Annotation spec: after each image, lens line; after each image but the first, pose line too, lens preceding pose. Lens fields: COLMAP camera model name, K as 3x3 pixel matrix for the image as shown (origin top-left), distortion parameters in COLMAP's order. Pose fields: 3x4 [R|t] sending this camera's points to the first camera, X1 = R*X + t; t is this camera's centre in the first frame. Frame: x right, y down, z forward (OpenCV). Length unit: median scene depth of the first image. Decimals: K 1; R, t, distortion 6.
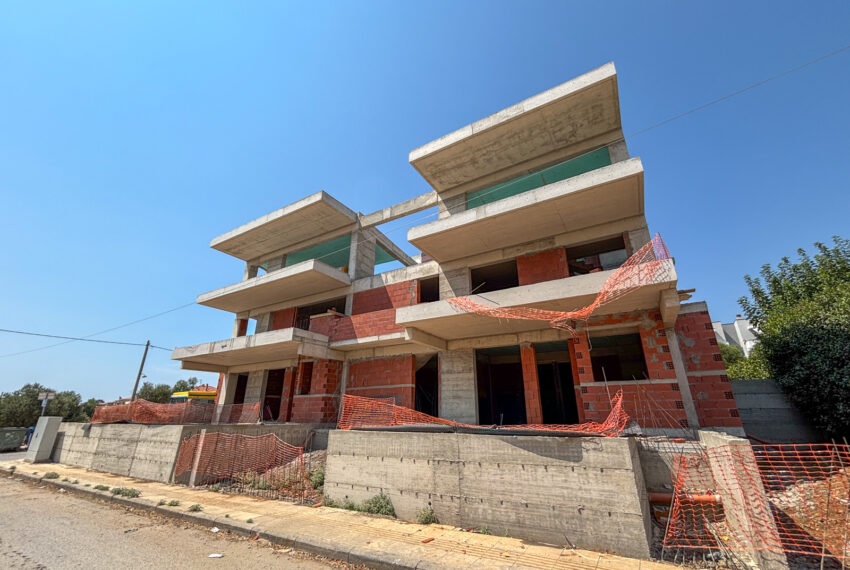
lens RADIAL K [[343.6, 0, 425.0], [0, 343.6, 285.0], [0, 0, 1]] dist [0.002055, 0.000005]
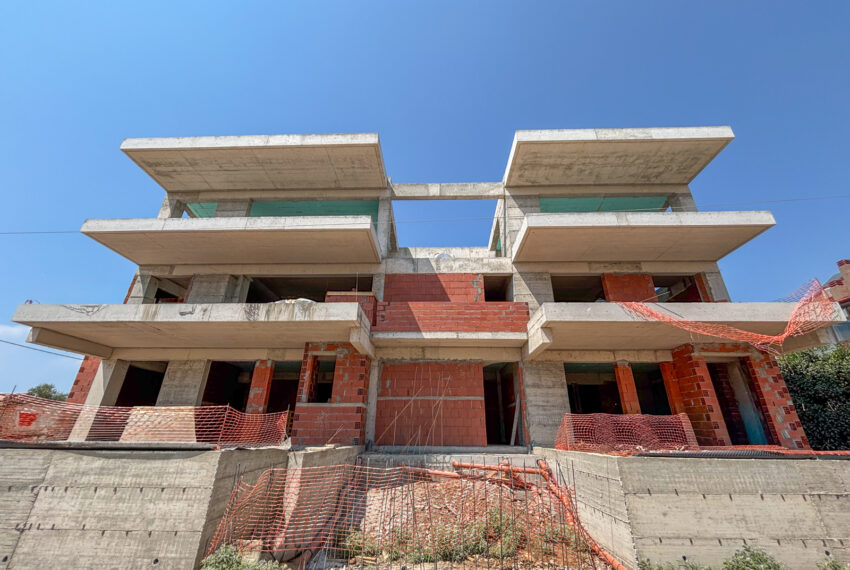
lens RADIAL K [[345.5, 0, 423.5], [0, 345.5, 283.5], [0, 0, 1]] dist [-0.001895, 0.000394]
pose [[0.873916, 0.207198, 0.439704, -0.573121], [-0.183261, 0.978291, -0.096760, 0.128006], [-0.450207, 0.003979, 0.892915, 0.324302]]
